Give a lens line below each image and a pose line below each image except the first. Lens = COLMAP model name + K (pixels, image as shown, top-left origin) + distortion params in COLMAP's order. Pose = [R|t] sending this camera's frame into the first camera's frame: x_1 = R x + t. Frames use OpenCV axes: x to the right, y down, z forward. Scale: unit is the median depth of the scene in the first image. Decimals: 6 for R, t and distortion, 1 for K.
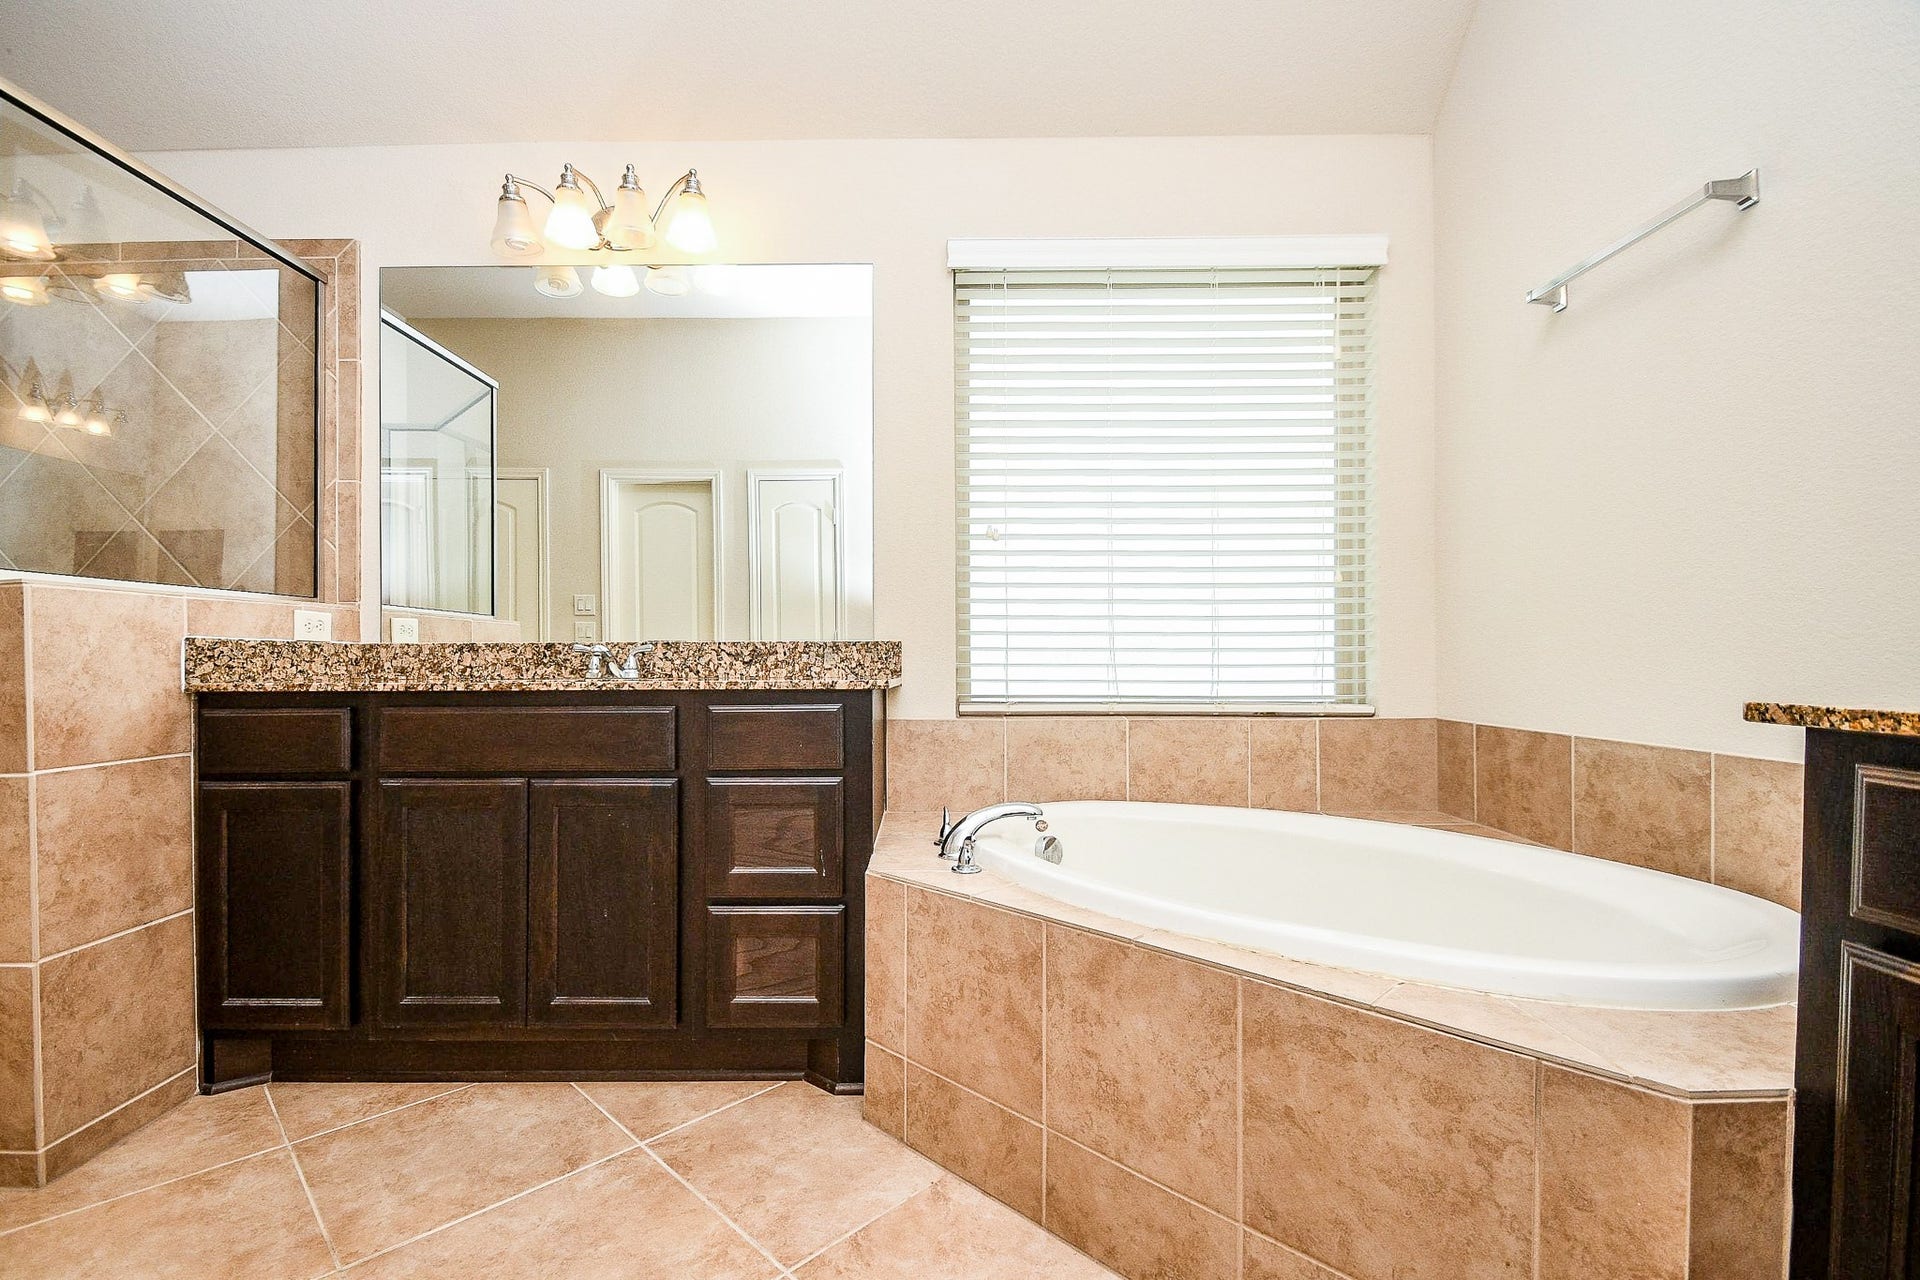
lens RADIAL K [[844.2, 0, 937.5], [0, 844.2, 654.2], [0, 0, 1]] dist [0.020935, -0.020858]
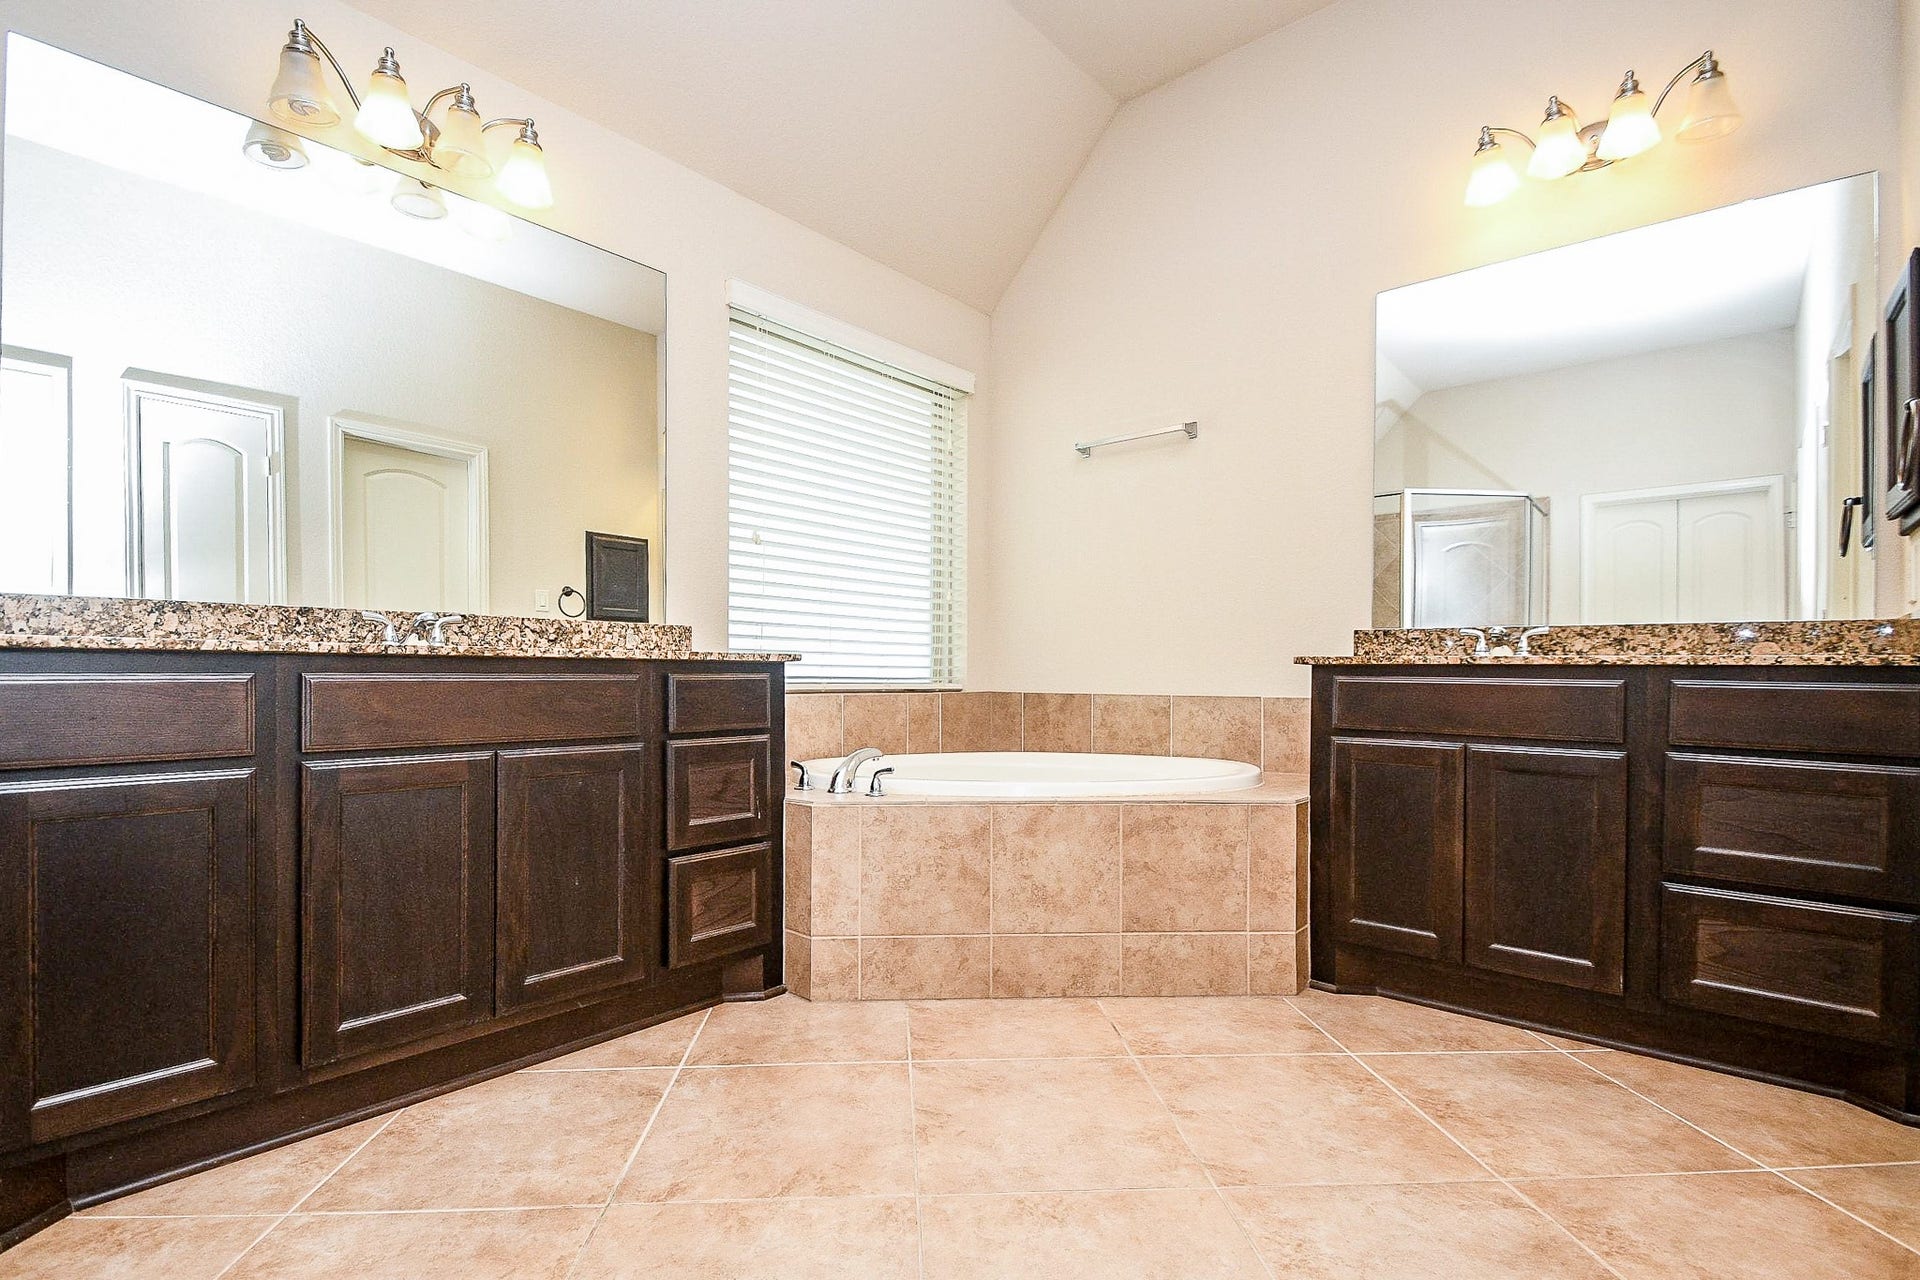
lens RADIAL K [[876.1, 0, 935.4], [0, 876.1, 680.1], [0, 0, 1]] dist [-0.002331, -0.000346]
pose [[0.665991, 0.001722, 0.745957, -0.876860], [-0.008952, 0.999944, 0.005683, 0.059097], [-0.745906, -0.010463, 0.665969, 0.001627]]
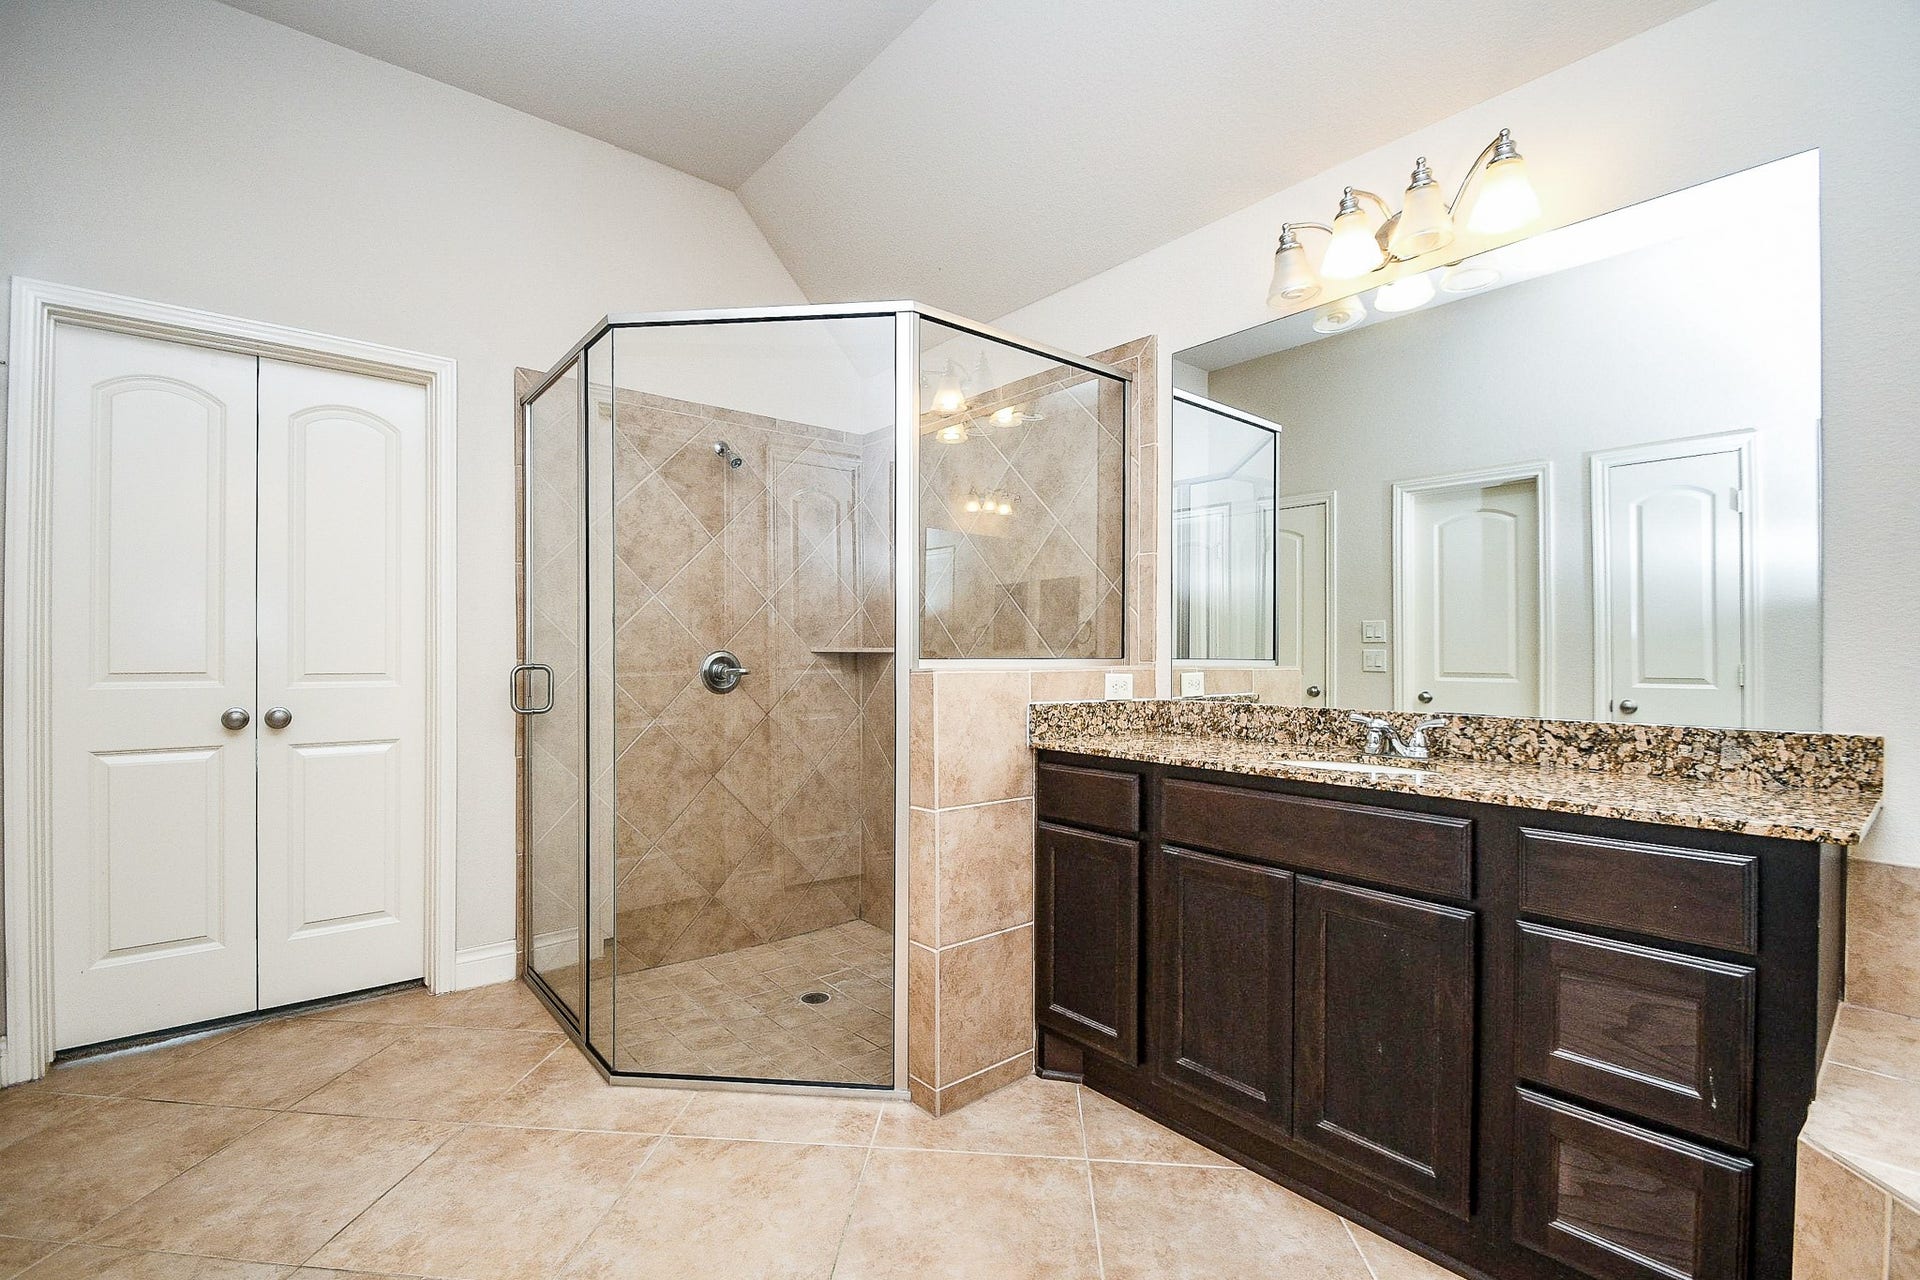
lens RADIAL K [[844.2, 0, 937.5], [0, 844.2, 654.2], [0, 0, 1]] dist [0.020935, -0.020858]
pose [[0.637318, 0.005206, -0.770584, -0.014890], [-0.004253, 0.999986, 0.003239, -0.095878], [0.770589, 0.001214, 0.637331, 0.100769]]
